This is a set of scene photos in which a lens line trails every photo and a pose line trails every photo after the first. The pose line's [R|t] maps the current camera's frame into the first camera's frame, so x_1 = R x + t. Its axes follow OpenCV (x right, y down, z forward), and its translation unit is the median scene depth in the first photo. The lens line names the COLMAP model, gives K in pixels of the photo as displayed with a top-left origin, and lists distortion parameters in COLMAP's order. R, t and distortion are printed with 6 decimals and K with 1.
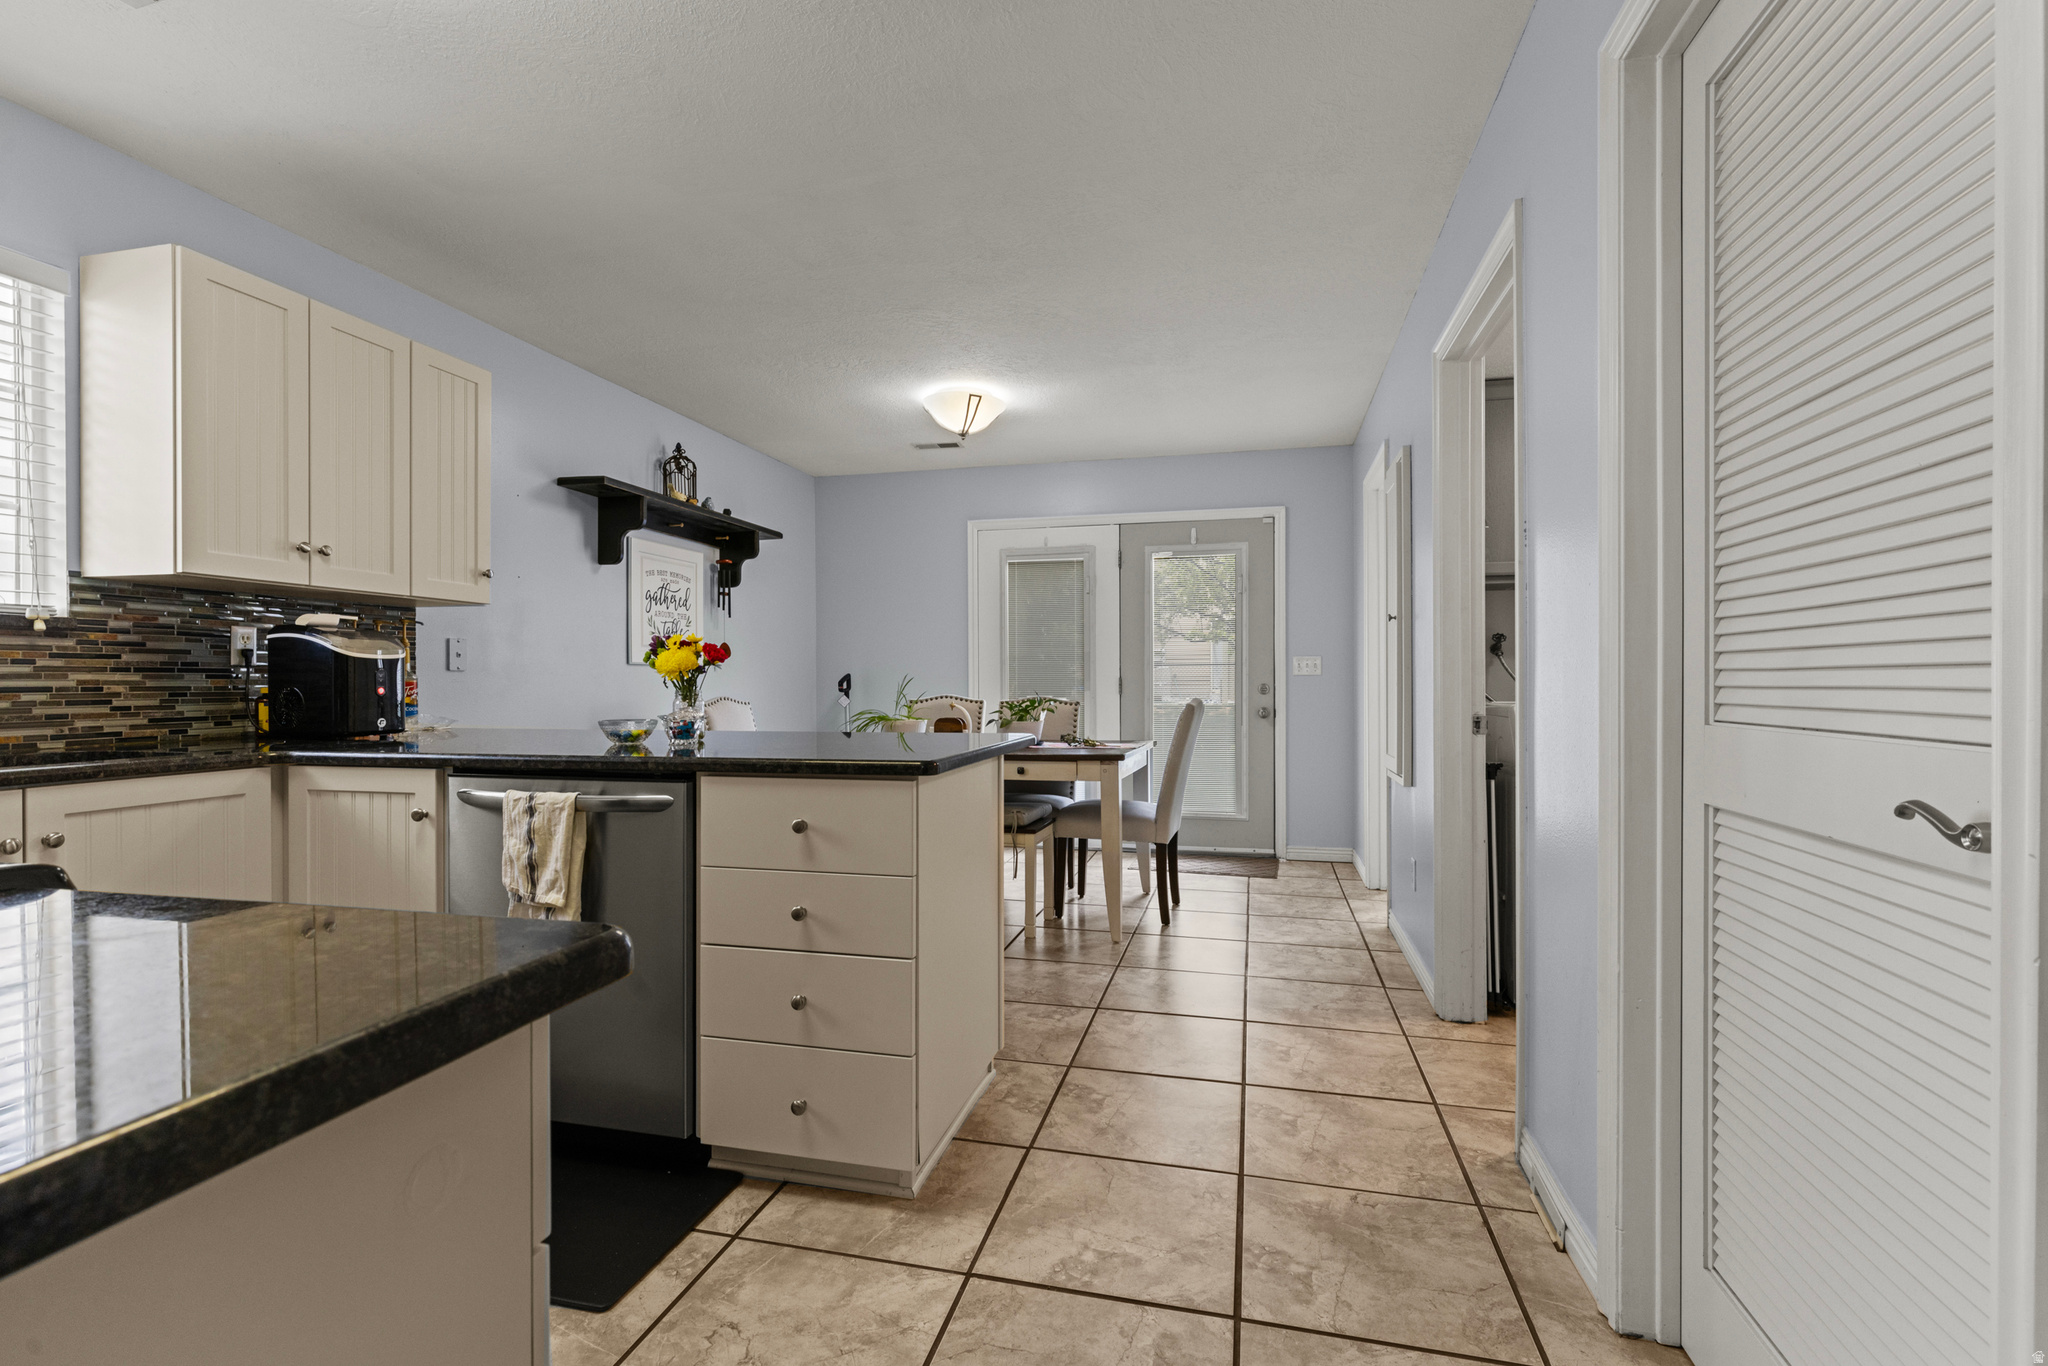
lens RADIAL K [[928.8, 0, 1025.2], [0, 928.8, 685.9], [0, 0, 1]] dist [0.001714, -0.000100]
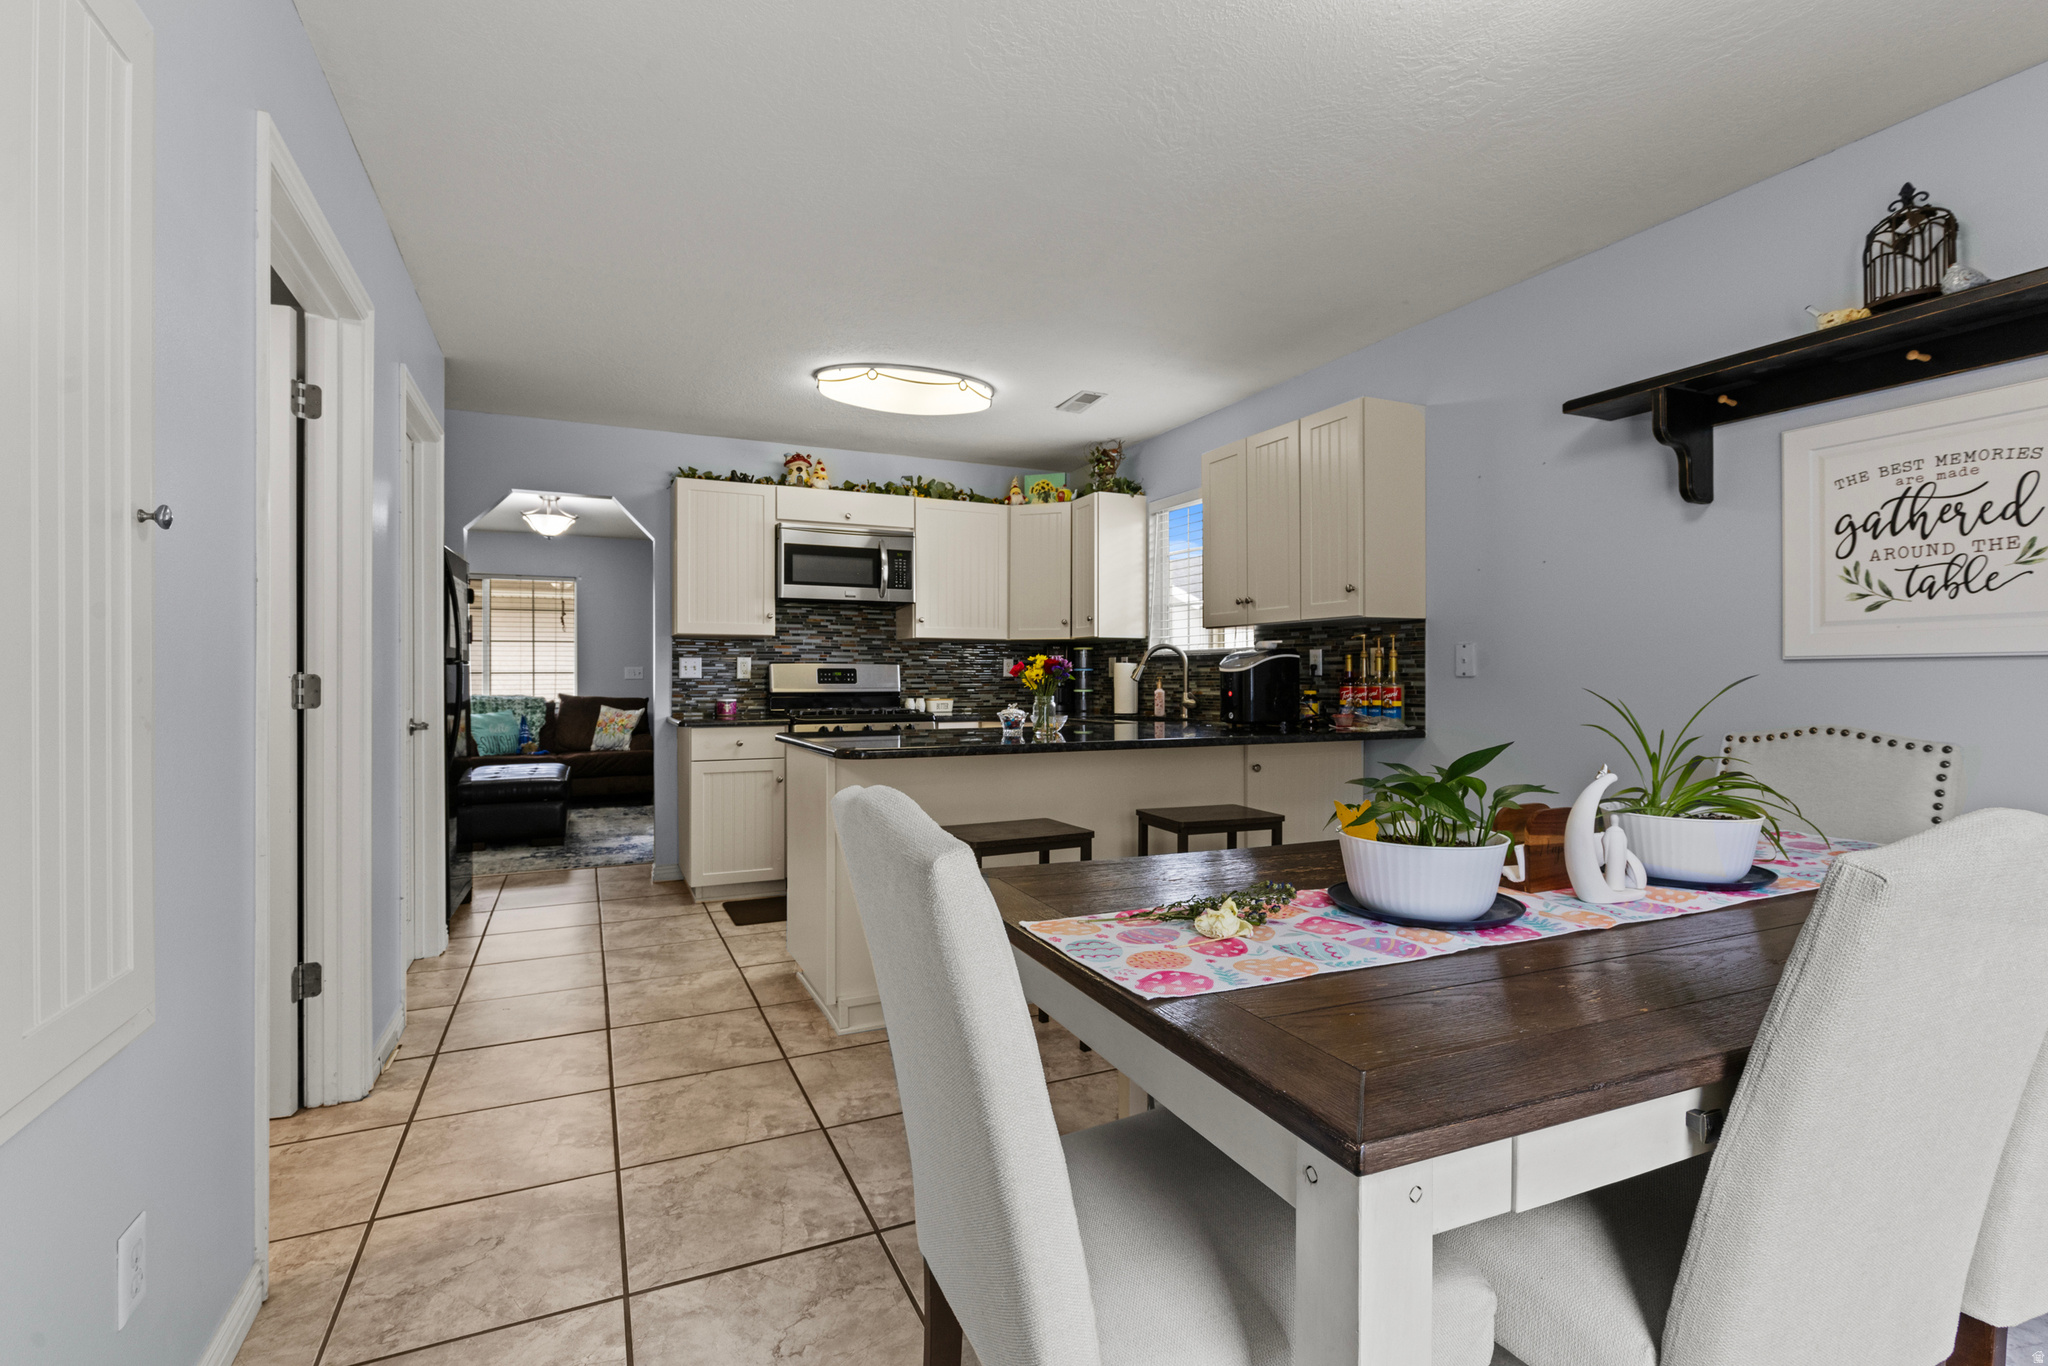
lens RADIAL K [[928.8, 0, 1018.7], [0, 928.8, 683.1], [0, 0, 1]] dist [0.001714, -0.000100]
pose [[-0.778731, 0.011487, -0.627253, 0.271747], [0.005252, 0.999917, 0.011793, -0.017119], [0.627336, 0.005889, -0.778726, 1.077829]]
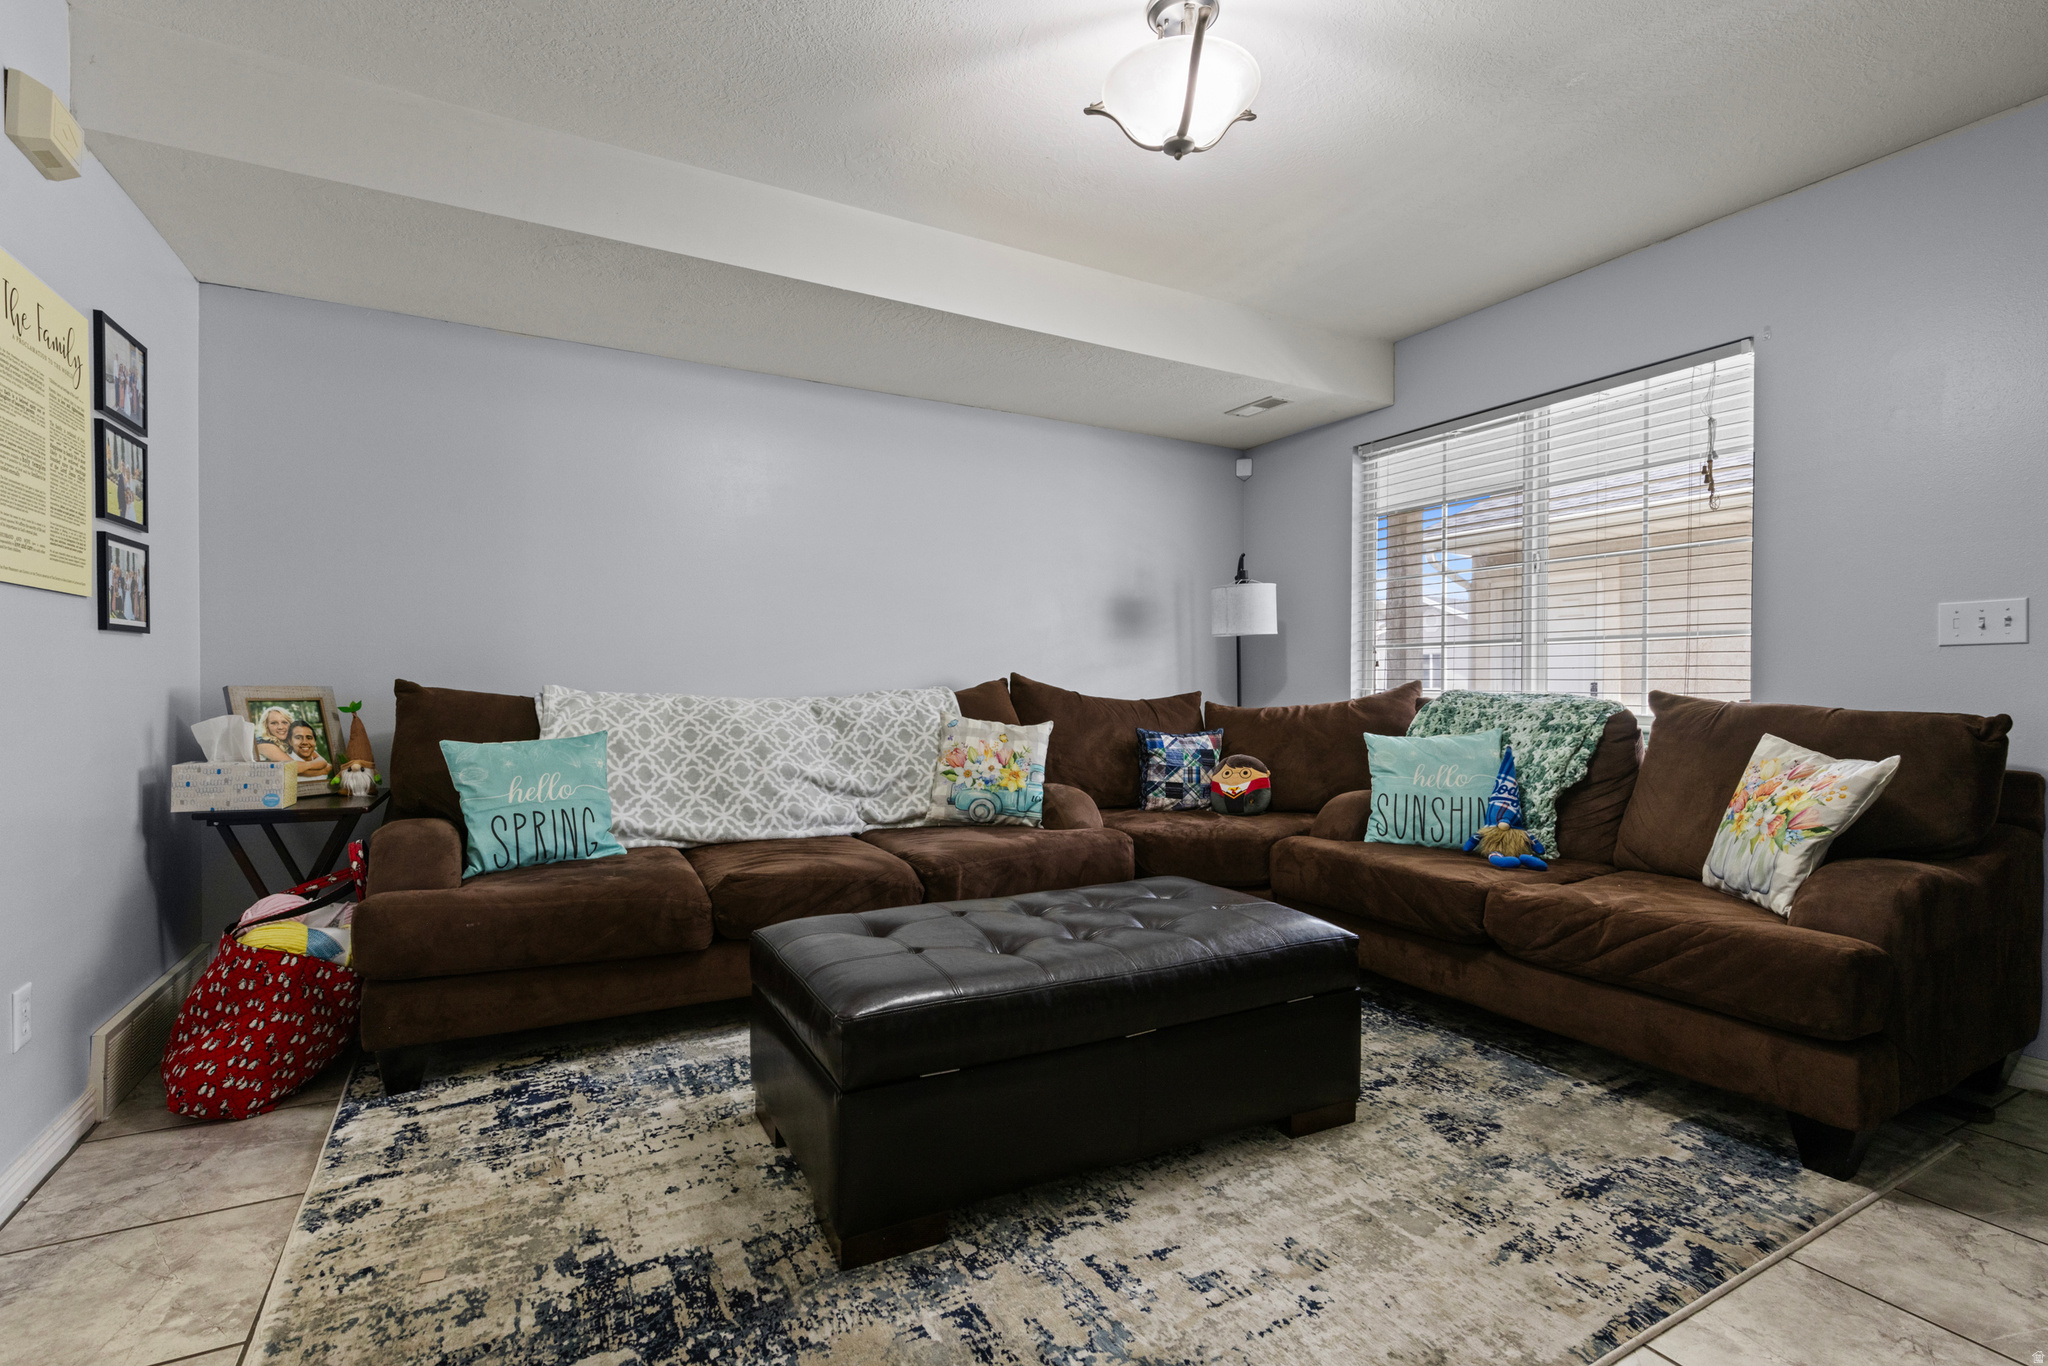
lens RADIAL K [[928.8, 0, 1027.5], [0, 928.8, 685.4], [0, 0, 1]] dist [0.001714, -0.000100]
pose [[-0.671420, 0.004126, 0.741065, -0.378493], [0.008874, 0.999958, 0.002473, 0.012761], [-0.741024, 0.008236, -0.671429, -0.252413]]
